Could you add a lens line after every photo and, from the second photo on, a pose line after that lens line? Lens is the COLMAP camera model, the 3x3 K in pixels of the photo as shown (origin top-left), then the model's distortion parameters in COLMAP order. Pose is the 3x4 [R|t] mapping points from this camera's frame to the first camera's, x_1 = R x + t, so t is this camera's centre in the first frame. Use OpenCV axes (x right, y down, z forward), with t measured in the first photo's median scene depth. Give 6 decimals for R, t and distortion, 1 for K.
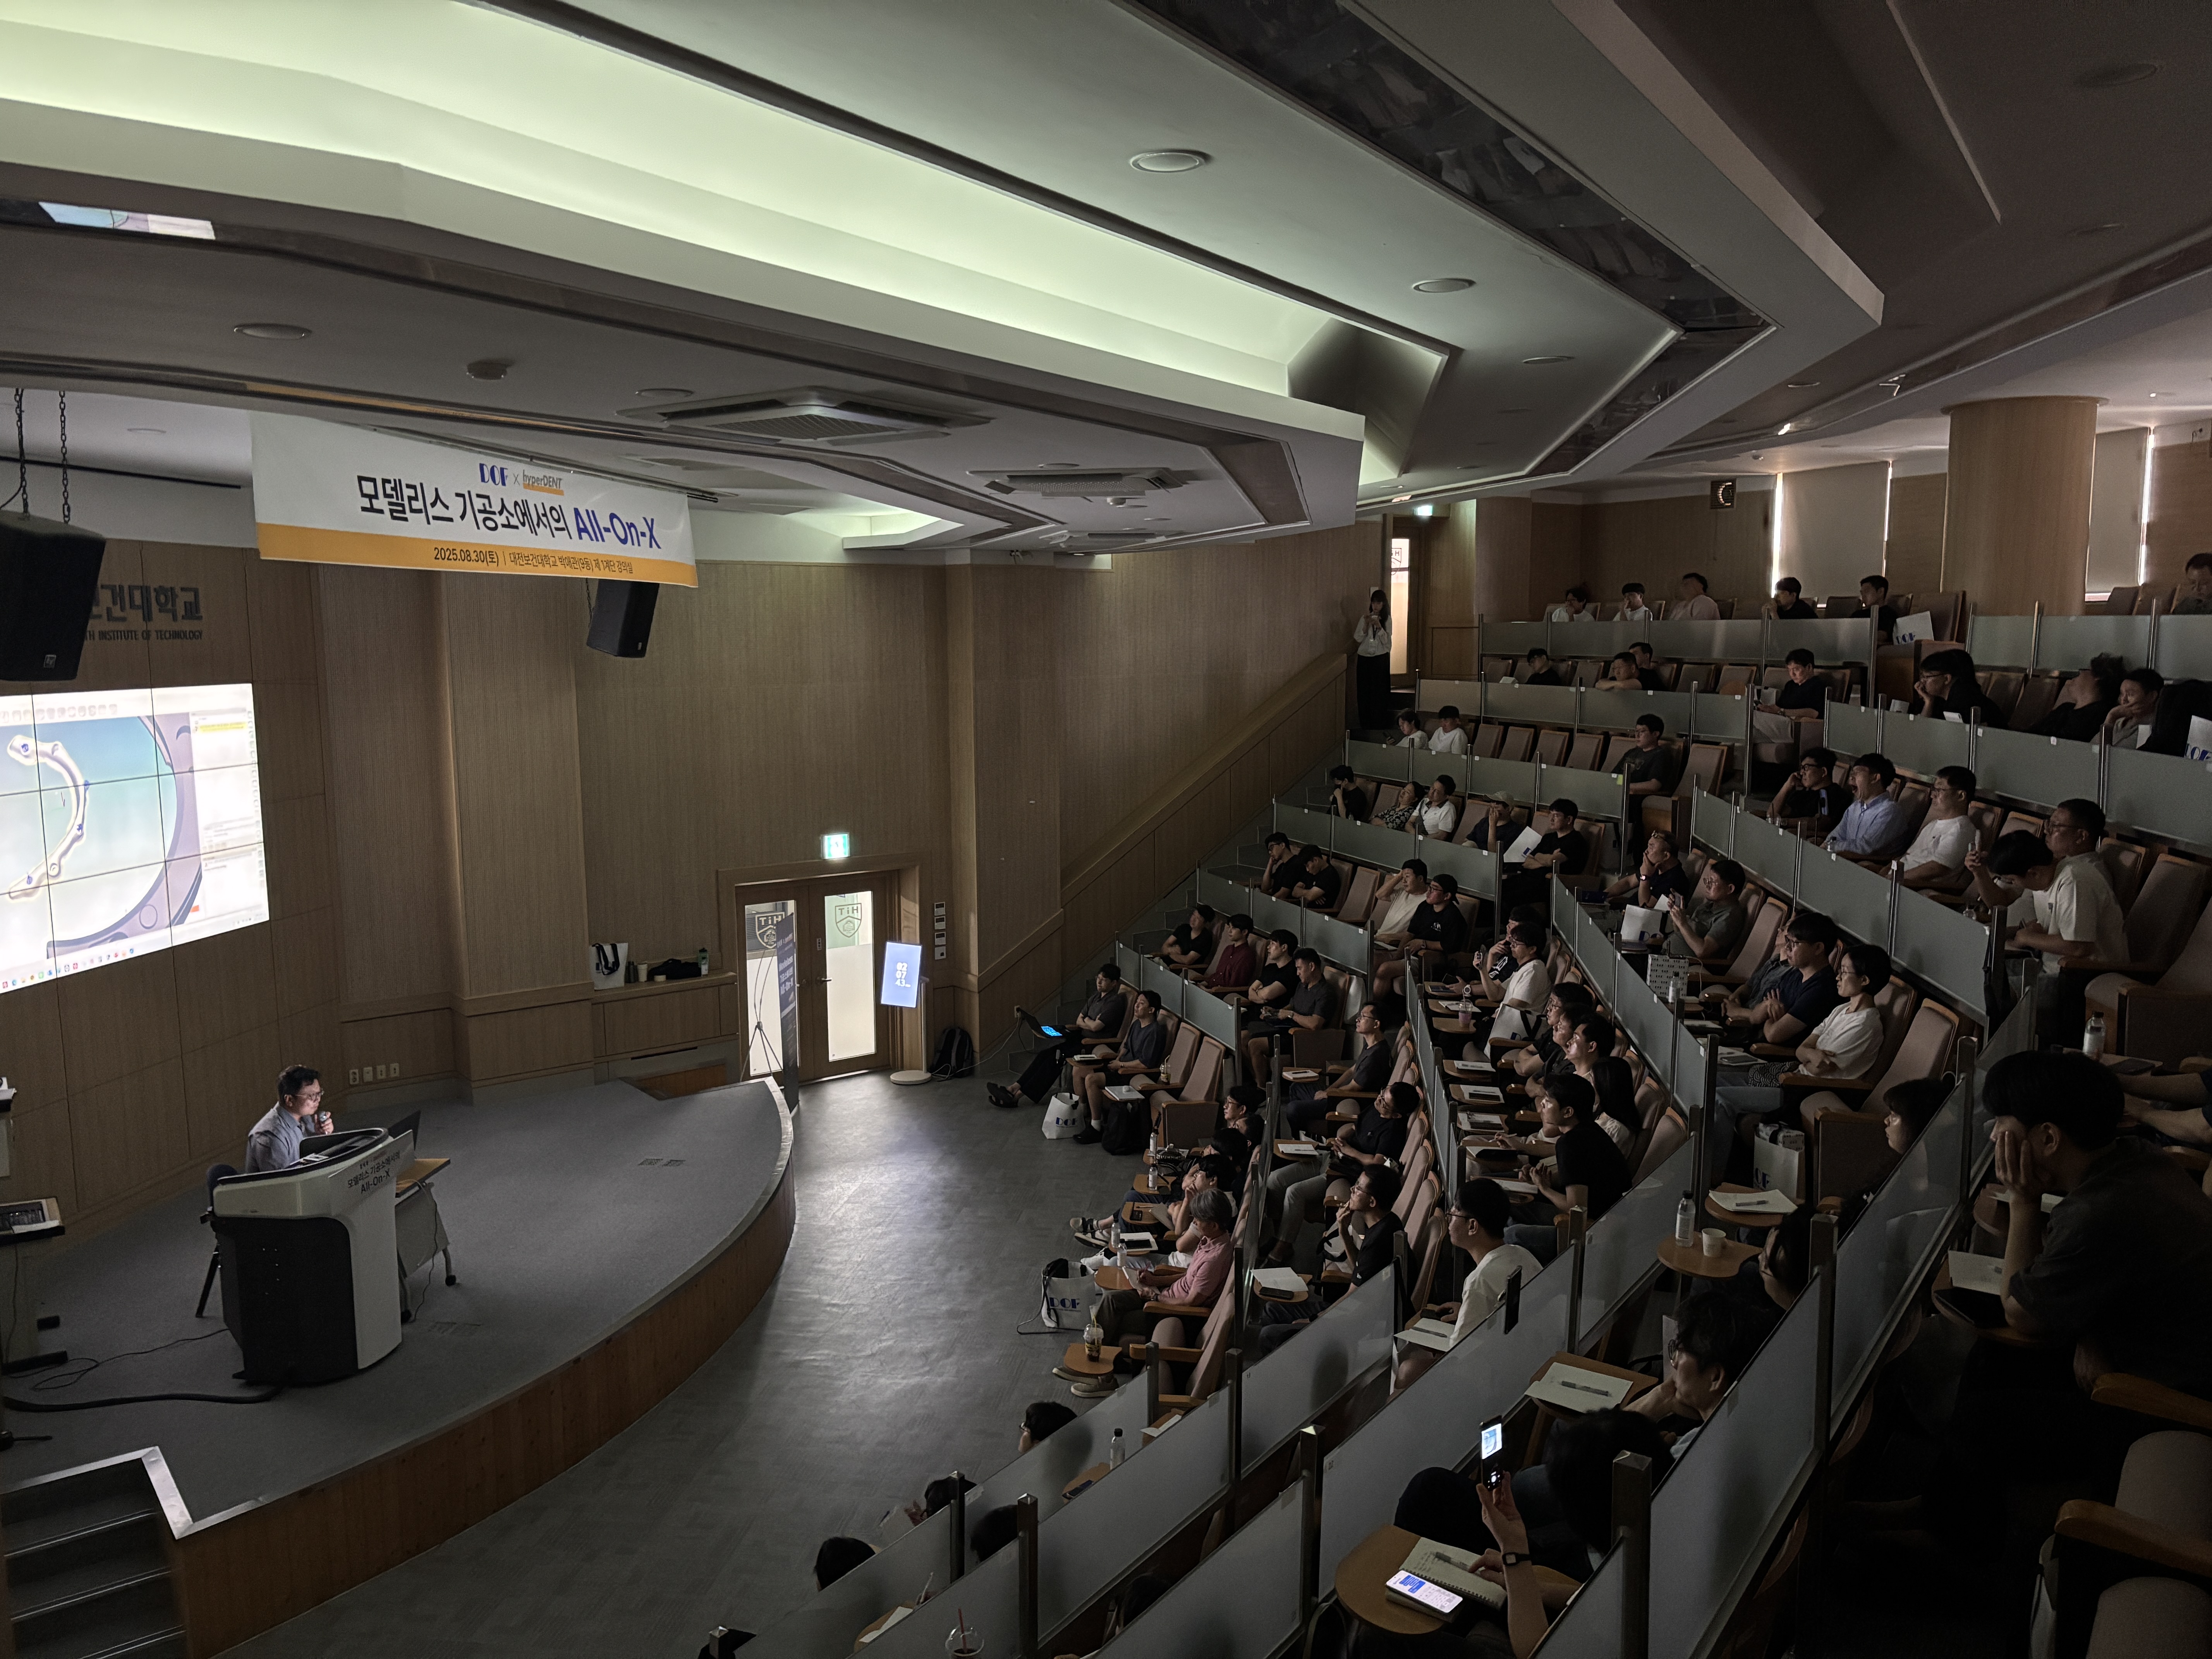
lens RADIAL K [[1658.4, 0, 1106.0], [0, 1658.4, 829.5], [0, 0, 1]] dist [0.002110, 0.000853]
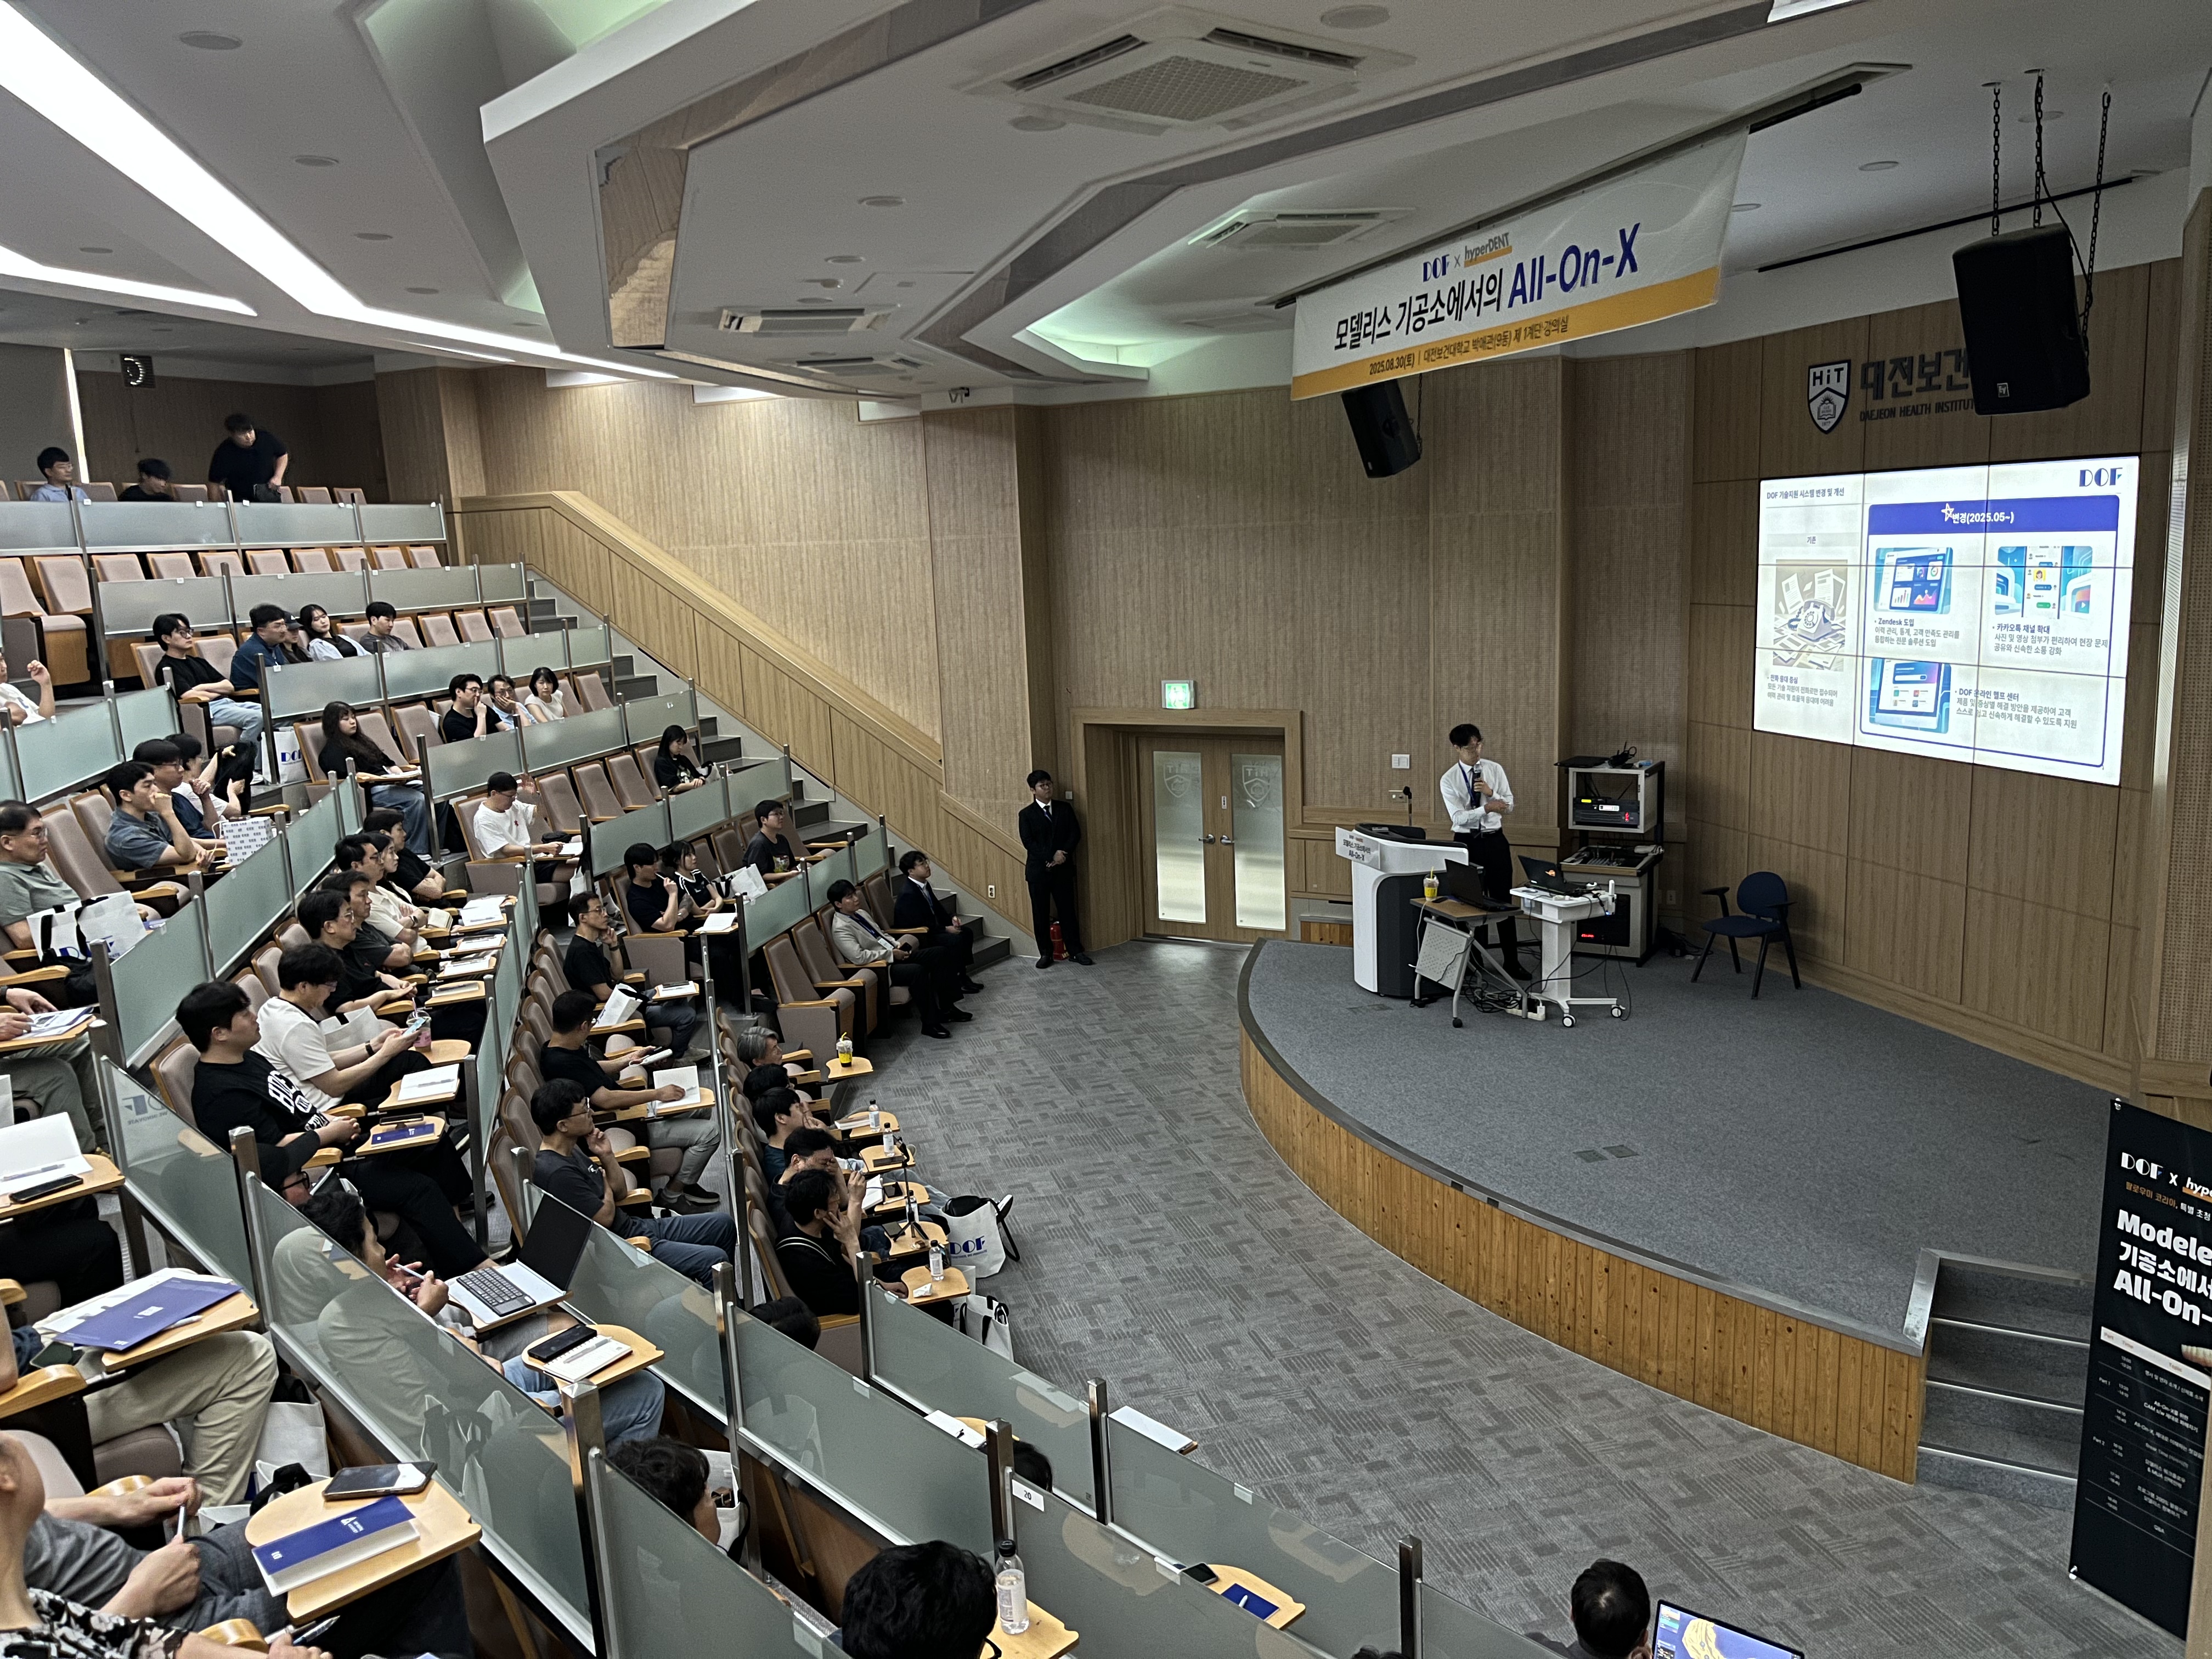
lens RADIAL K [[1671.3, 0, 1106.0], [0, 1671.3, 829.5], [0, 0, 1]] dist [0.064042, -0.092530]
pose [[-0.913143, 0.114695, -0.391172, 0.216388], [-0.001238, 0.958817, 0.284022, -0.152330], [0.407638, 0.259837, -0.875395, 1.635862]]
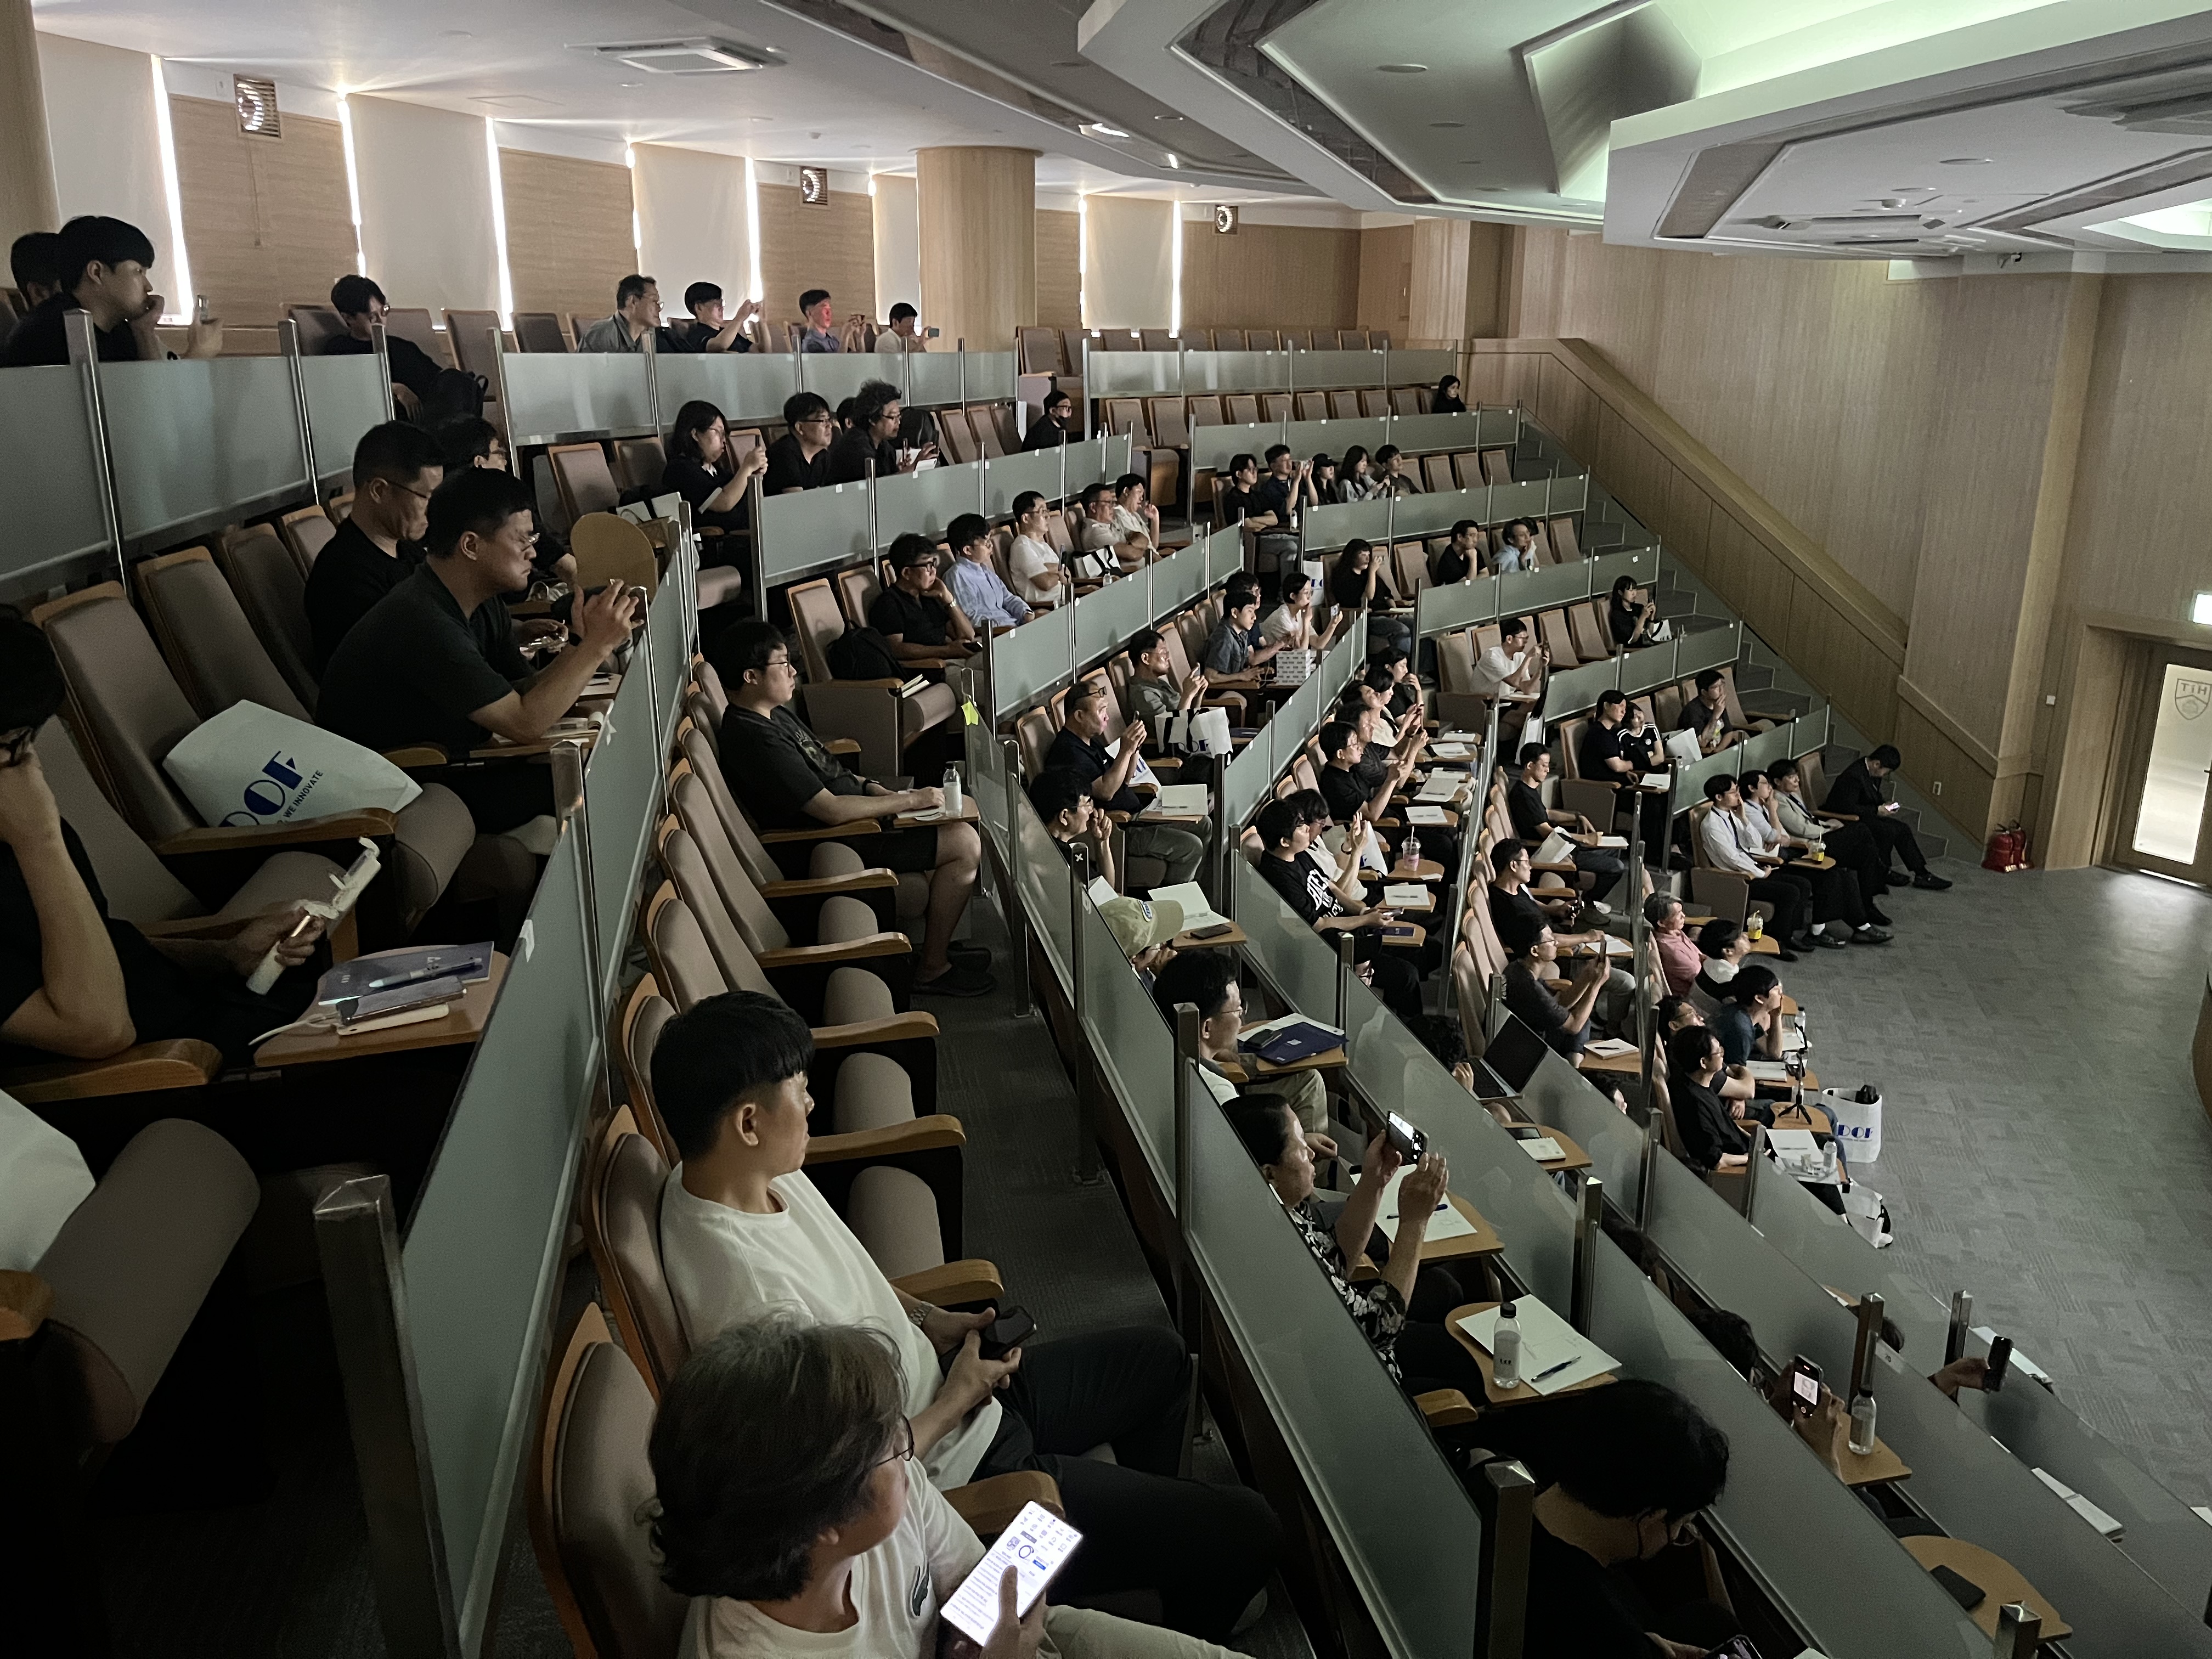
lens RADIAL K [[1671.3, 0, 1106.0], [0, 1671.3, 829.5], [0, 0, 1]] dist [0.064042, -0.092530]
pose [[-0.991822, -0.034524, 0.122871, 0.255186], [0.015847, 0.921959, 0.386964, -0.208382], [-0.126642, 0.385747, -0.913872, 1.716977]]
